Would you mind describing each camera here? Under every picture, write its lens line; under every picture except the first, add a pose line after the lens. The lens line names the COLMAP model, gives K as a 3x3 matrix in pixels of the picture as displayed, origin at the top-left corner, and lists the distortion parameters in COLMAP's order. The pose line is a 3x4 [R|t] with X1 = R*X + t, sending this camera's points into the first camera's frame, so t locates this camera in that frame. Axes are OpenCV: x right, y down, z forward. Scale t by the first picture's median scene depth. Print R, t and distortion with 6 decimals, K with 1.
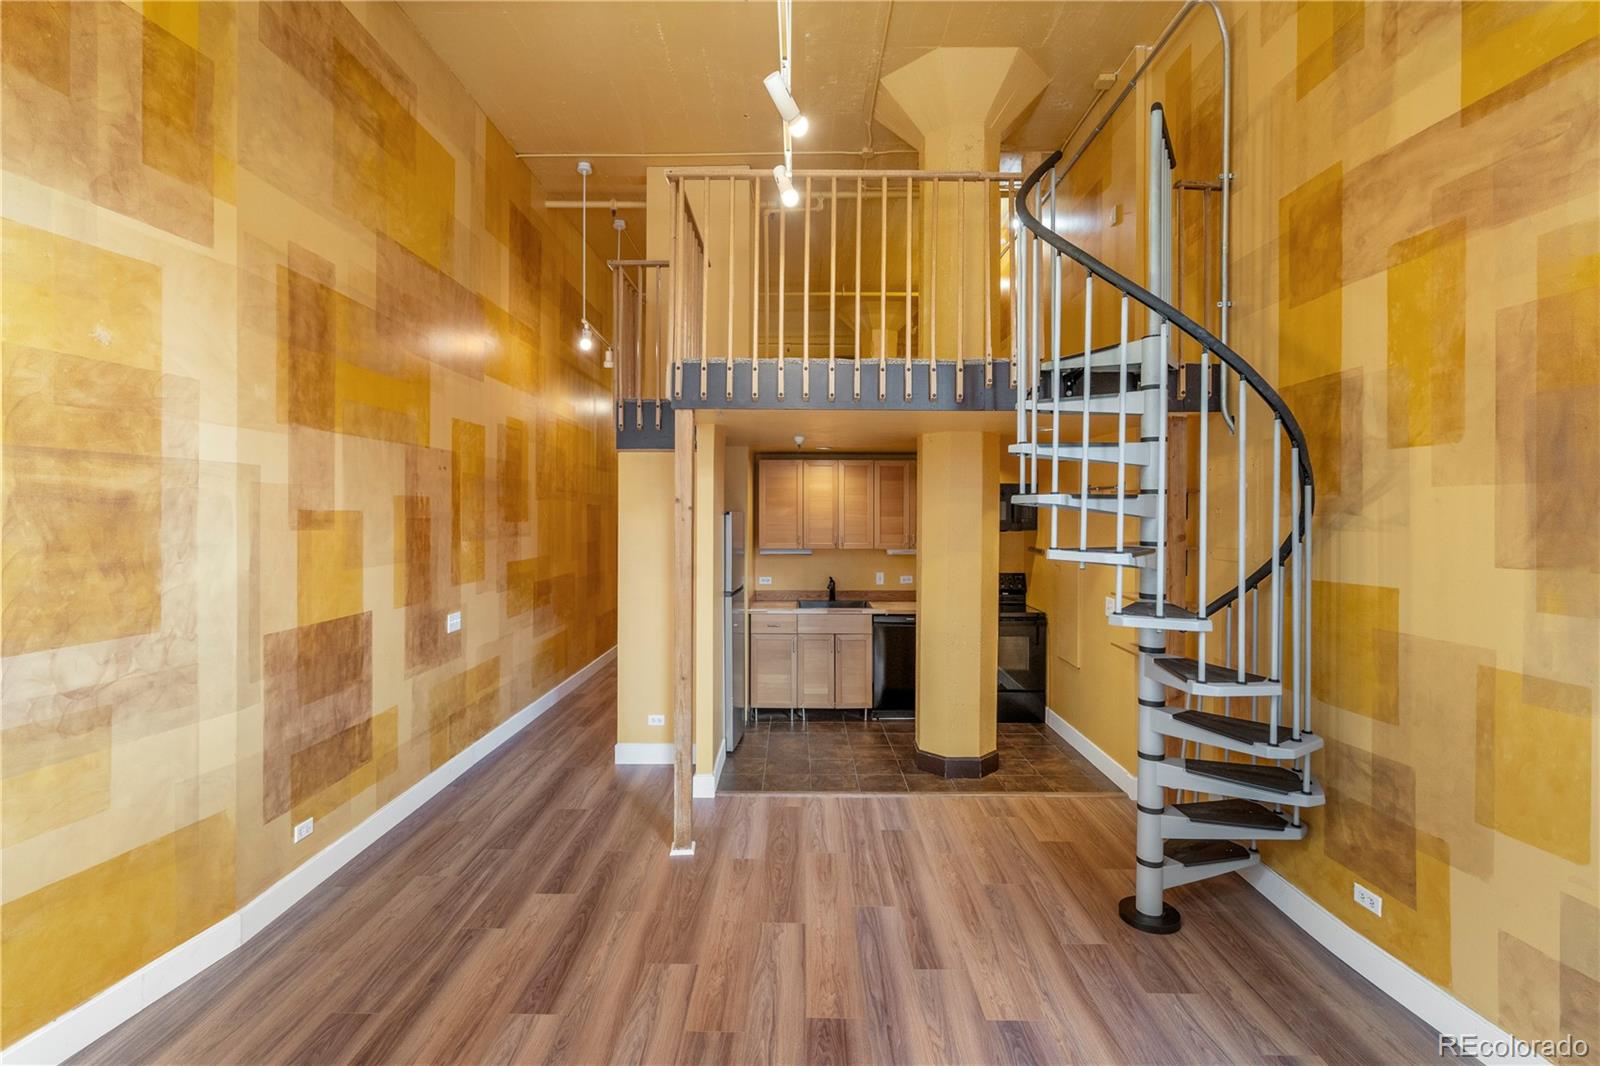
lens RADIAL K [[733.2, 0, 798.6], [0, 733.2, 519.6], [0, 0, 1]] dist [-0.009862, 0.004004]
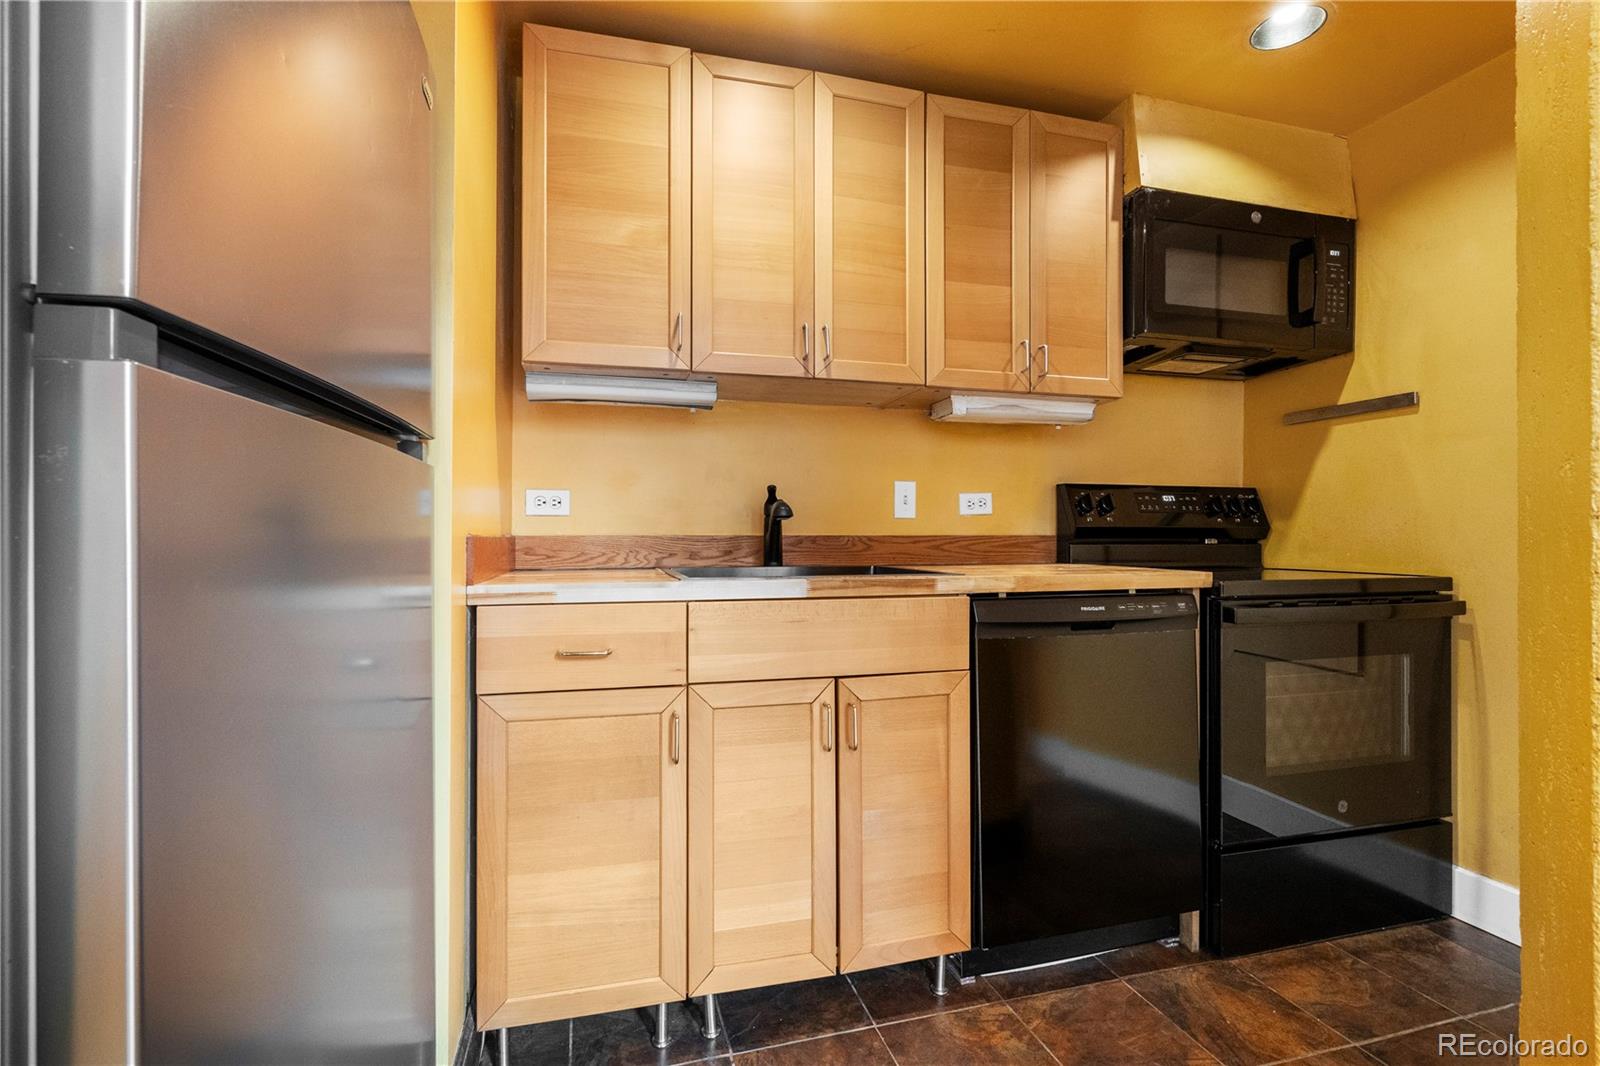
lens RADIAL K [[733.2, 0, 800.1], [0, 733.2, 529.6], [0, 0, 1]] dist [-0.009862, 0.004004]
pose [[0.960587, 0.001715, 0.277976, -0.032710], [0.001963, 0.999914, -0.012953, 0.108677], [-0.277974, 0.012988, 0.960501, 0.760719]]
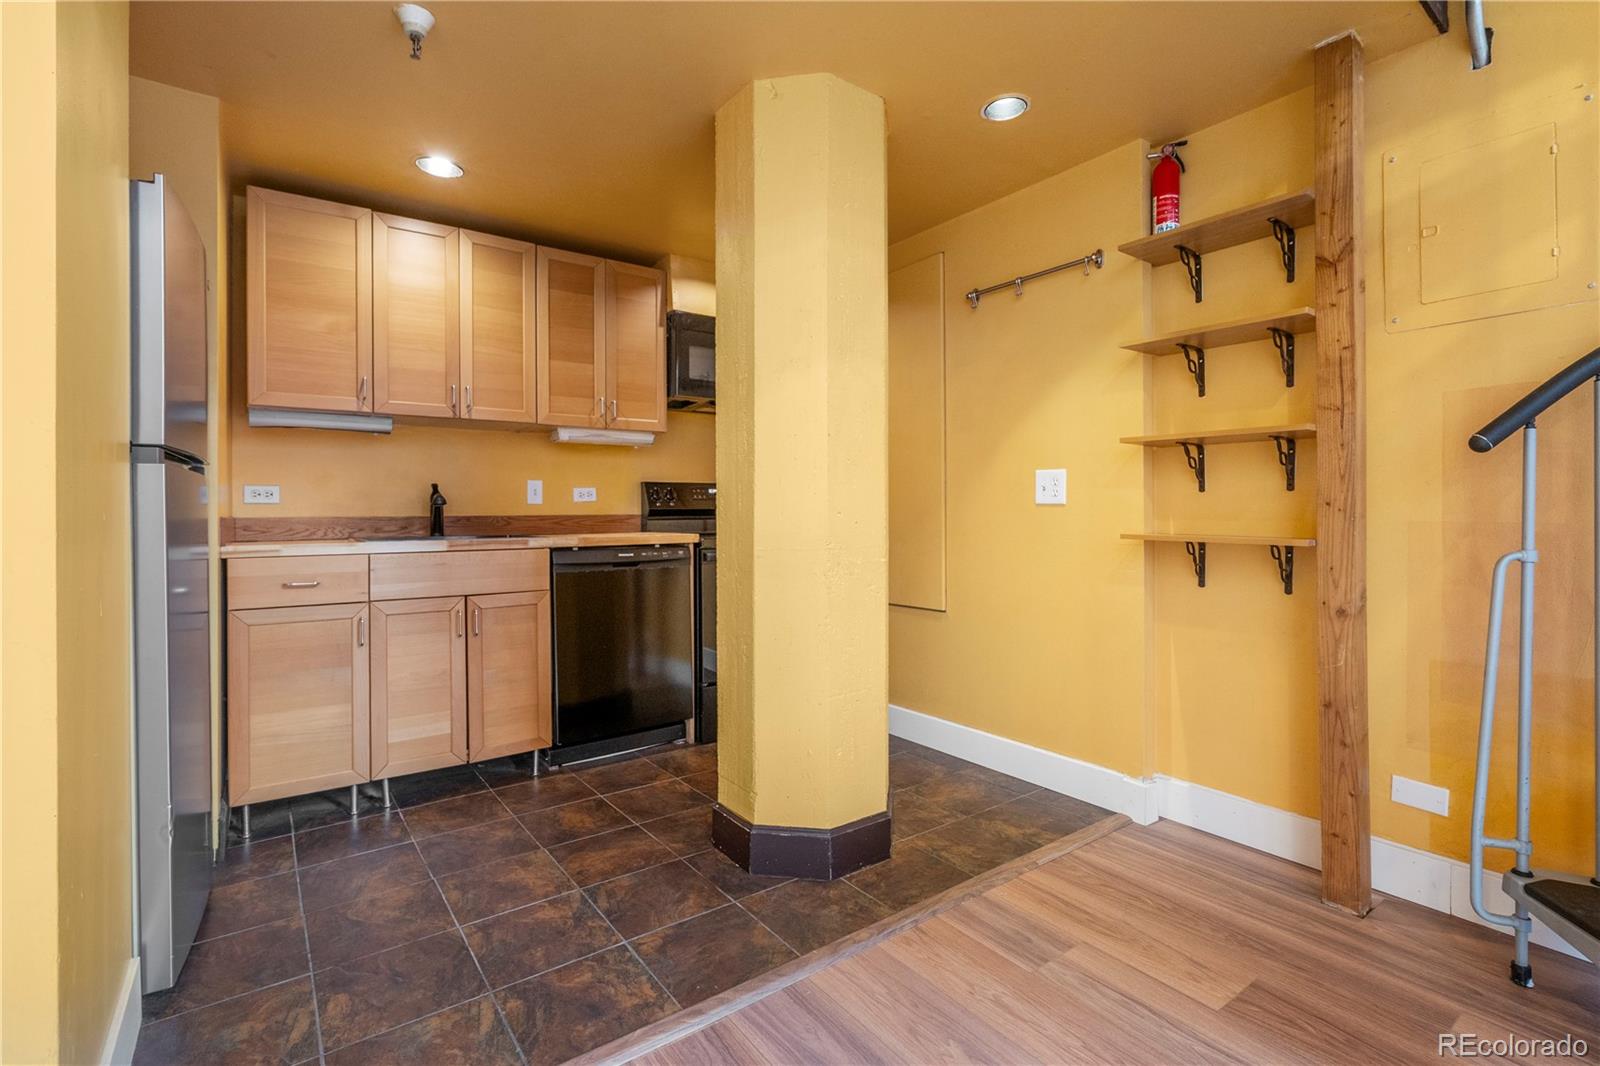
lens RADIAL K [[733.2, 0, 800.7], [0, 733.2, 511.8], [0, 0, 1]] dist [-0.009862, 0.004004]
pose [[0.802333, -0.004268, 0.596862, -0.052493], [0.011686, 0.999895, -0.008560, 0.111432], [-0.596763, 0.013843, 0.802298, 0.521963]]
